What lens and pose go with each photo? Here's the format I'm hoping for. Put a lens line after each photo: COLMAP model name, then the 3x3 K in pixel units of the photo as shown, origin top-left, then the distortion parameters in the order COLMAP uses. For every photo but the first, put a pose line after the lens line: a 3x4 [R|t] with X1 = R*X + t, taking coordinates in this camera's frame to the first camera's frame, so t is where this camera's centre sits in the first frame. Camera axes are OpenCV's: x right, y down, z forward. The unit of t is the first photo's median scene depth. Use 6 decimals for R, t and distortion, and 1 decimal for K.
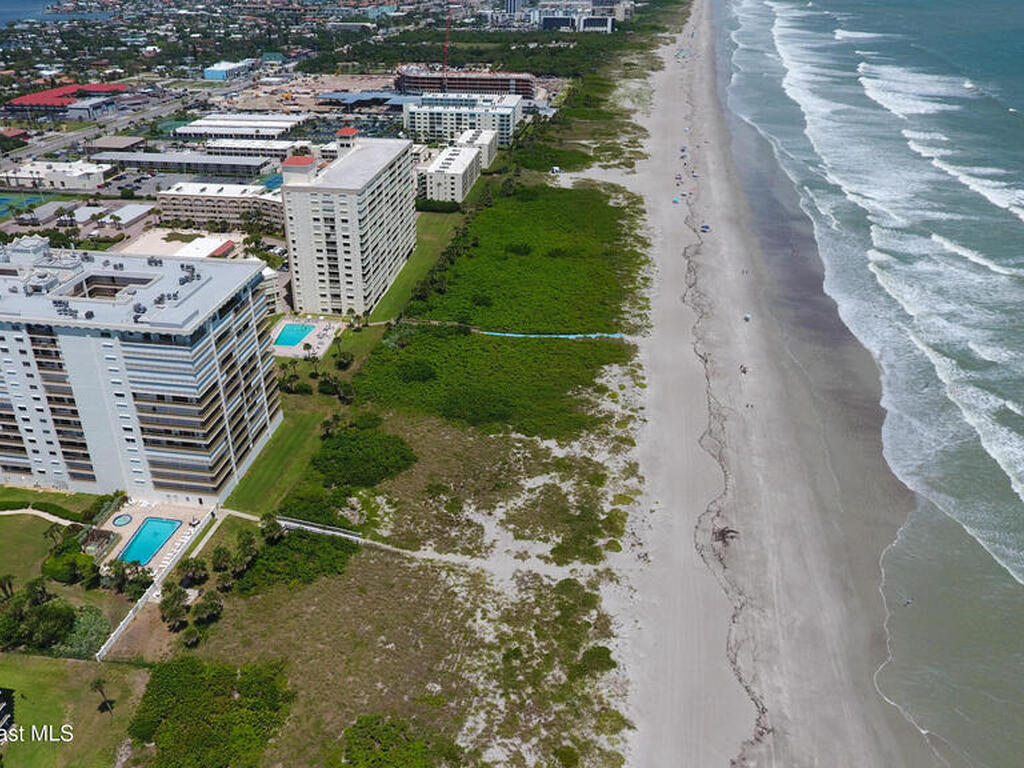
lens RADIAL K [[814.8, 0, 475.3], [0, 814.8, 368.8], [0, 0, 1]] dist [-0.002065, 0.003130]
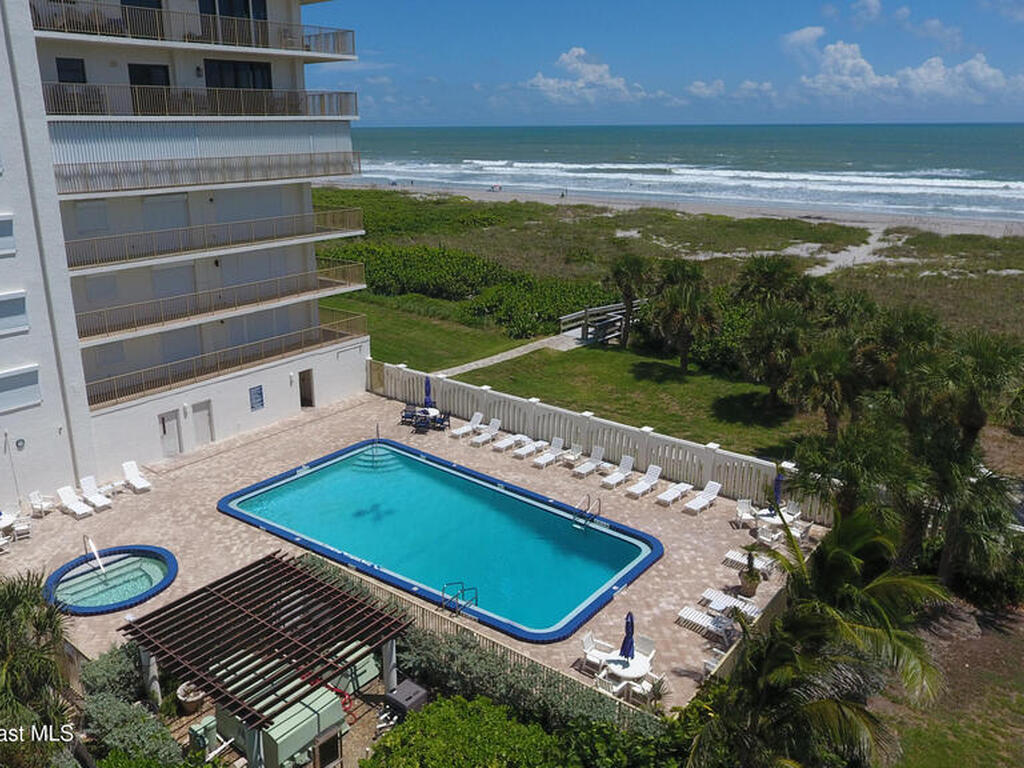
lens RADIAL K [[802.5, 0, 470.4], [0, 802.5, 355.3], [0, 0, 1]] dist [0.002924, -0.000782]
pose [[0.493848, -0.238281, 0.836263, -0.504354], [0.412903, 0.910641, 0.015638, 0.171503], [-0.765262, 0.337573, 0.548105, 0.847849]]
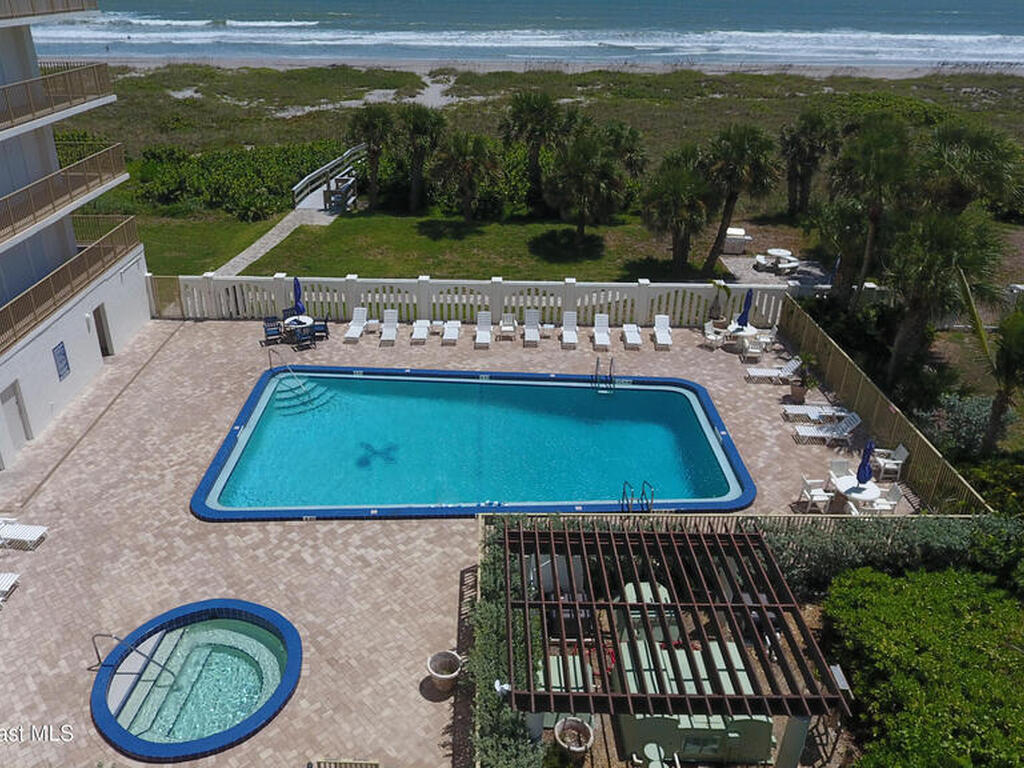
lens RADIAL K [[798.8, 0, 468.2], [0, 798.8, 359.5], [0, 0, 1]] dist [-0.003274, -0.001263]
pose [[-0.154468, -0.425381, 0.891735, -0.495027], [0.460577, 0.767493, 0.445896, 0.131509], [-0.874076, 0.479589, 0.077367, 0.937138]]
